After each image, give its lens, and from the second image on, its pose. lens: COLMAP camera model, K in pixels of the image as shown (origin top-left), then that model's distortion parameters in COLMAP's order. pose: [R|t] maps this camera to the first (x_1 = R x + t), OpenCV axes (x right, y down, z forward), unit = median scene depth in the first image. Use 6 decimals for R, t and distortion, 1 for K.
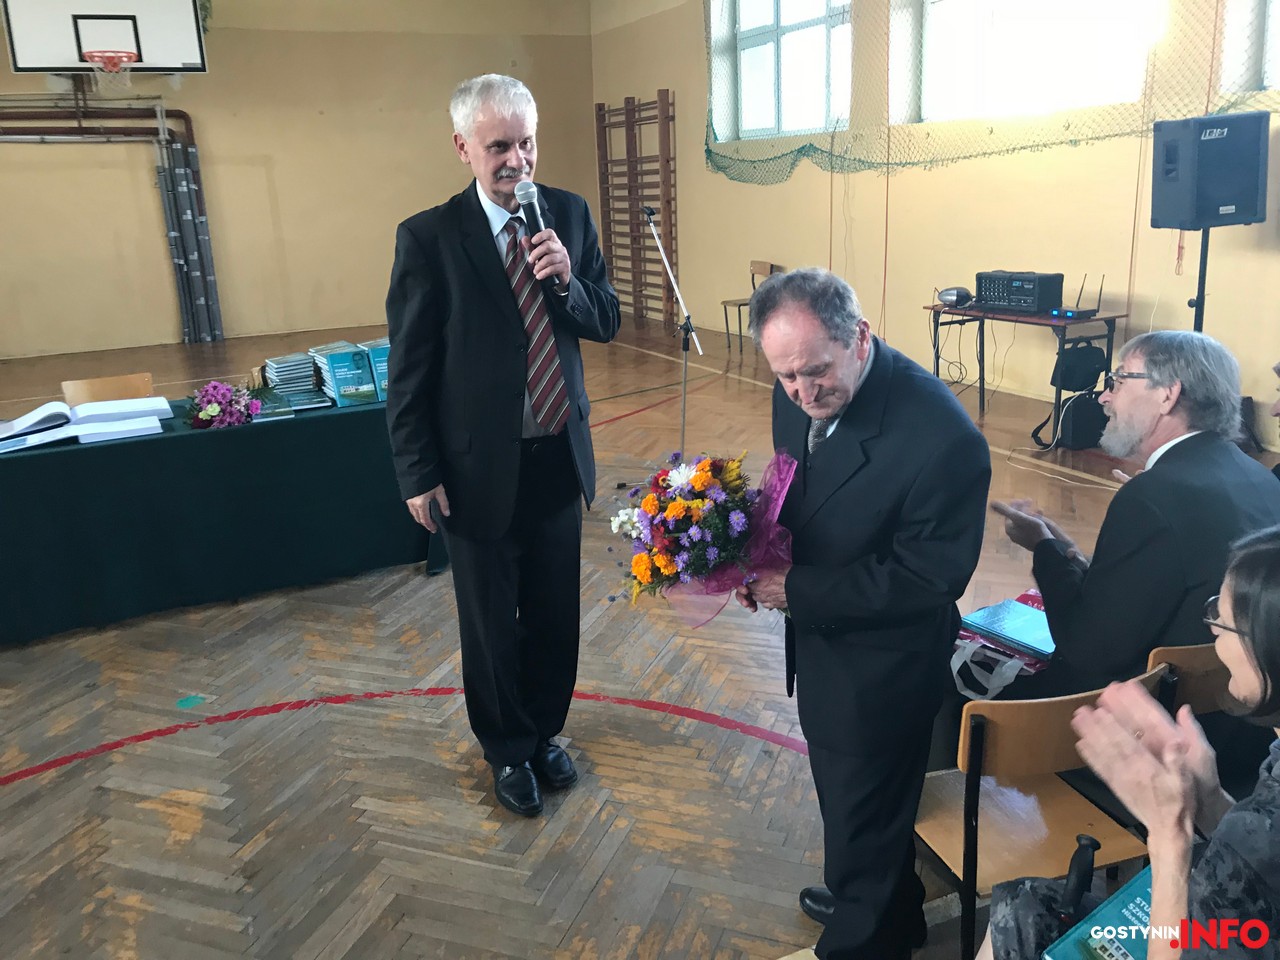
lens RADIAL K [[1047.4, 0, 640.6], [0, 1047.4, 456.3], [0, 0, 1]] dist [0.001826, -0.008975]
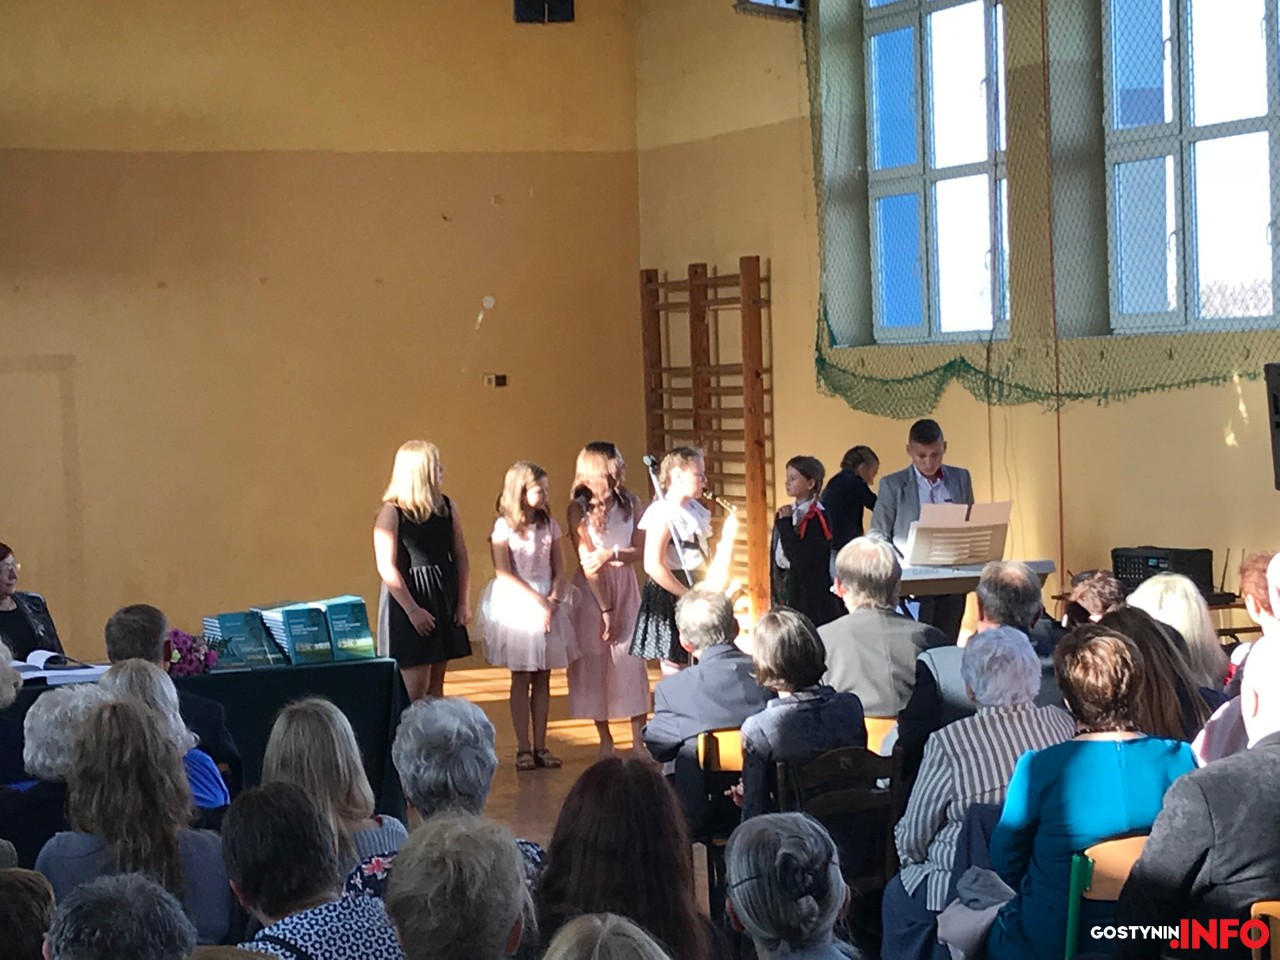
lens RADIAL K [[3109.1, 0, 640.0], [0, 3109.1, 480.0], [0, 0, 1]] dist [0.883347, -6.352805]
pose [[0.997532, 0.012655, -0.069062, 0.083696], [-0.027350, 0.975964, -0.216207, 0.154169], [0.064666, 0.217563, 0.973902, -0.690195]]
